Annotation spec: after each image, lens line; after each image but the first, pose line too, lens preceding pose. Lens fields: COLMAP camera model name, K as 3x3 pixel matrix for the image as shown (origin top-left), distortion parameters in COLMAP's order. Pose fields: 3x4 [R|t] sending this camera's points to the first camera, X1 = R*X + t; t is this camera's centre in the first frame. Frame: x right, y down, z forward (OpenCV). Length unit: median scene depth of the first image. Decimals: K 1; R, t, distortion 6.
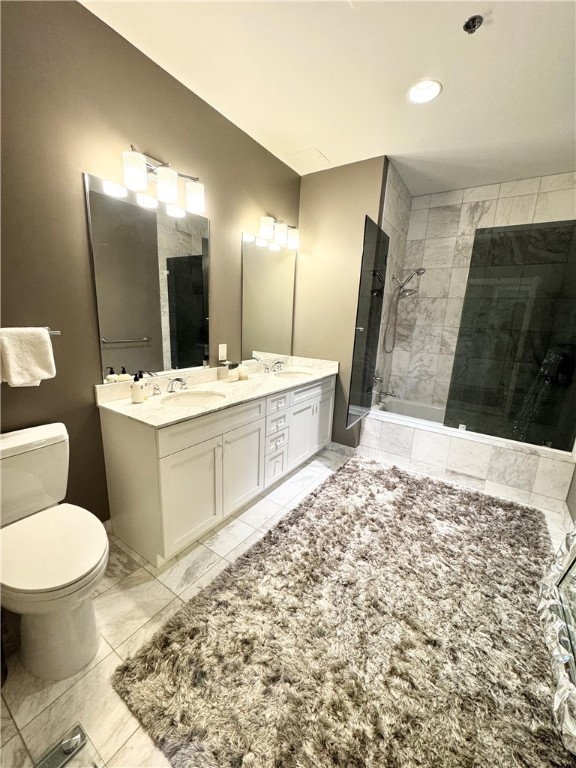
lens RADIAL K [[307.0, 0, 288.0], [0, 307.0, 384.0], [0, 0, 1]] dist [0.000031, 0.000633]
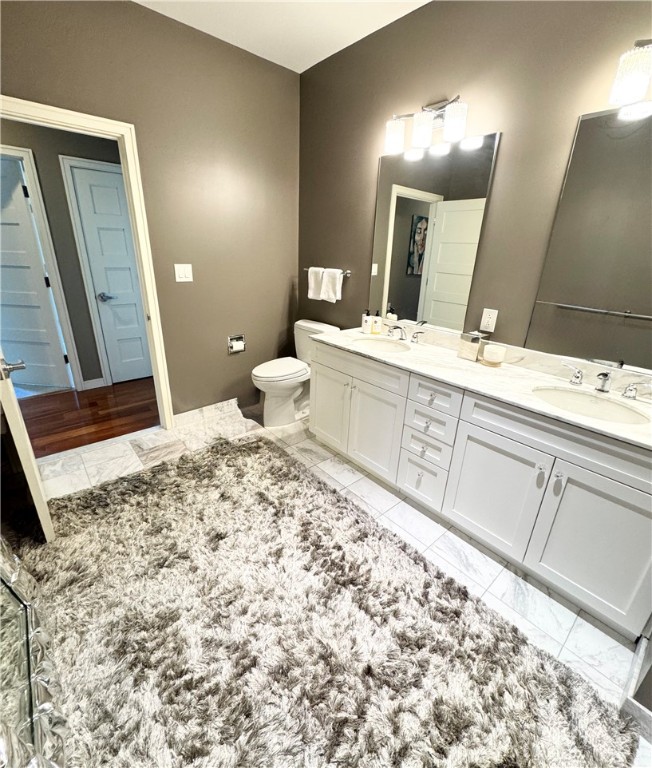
lens RADIAL K [[344.3, 0, 325.4], [0, 344.3, 375.3], [0, 0, 1]] dist [-0.000022, 0.000220]
pose [[-0.257060, 0.278343, -0.925444, 0.573857], [-0.261535, 0.901852, 0.343893, -0.141838], [0.930333, 0.330437, -0.159033, 0.693984]]
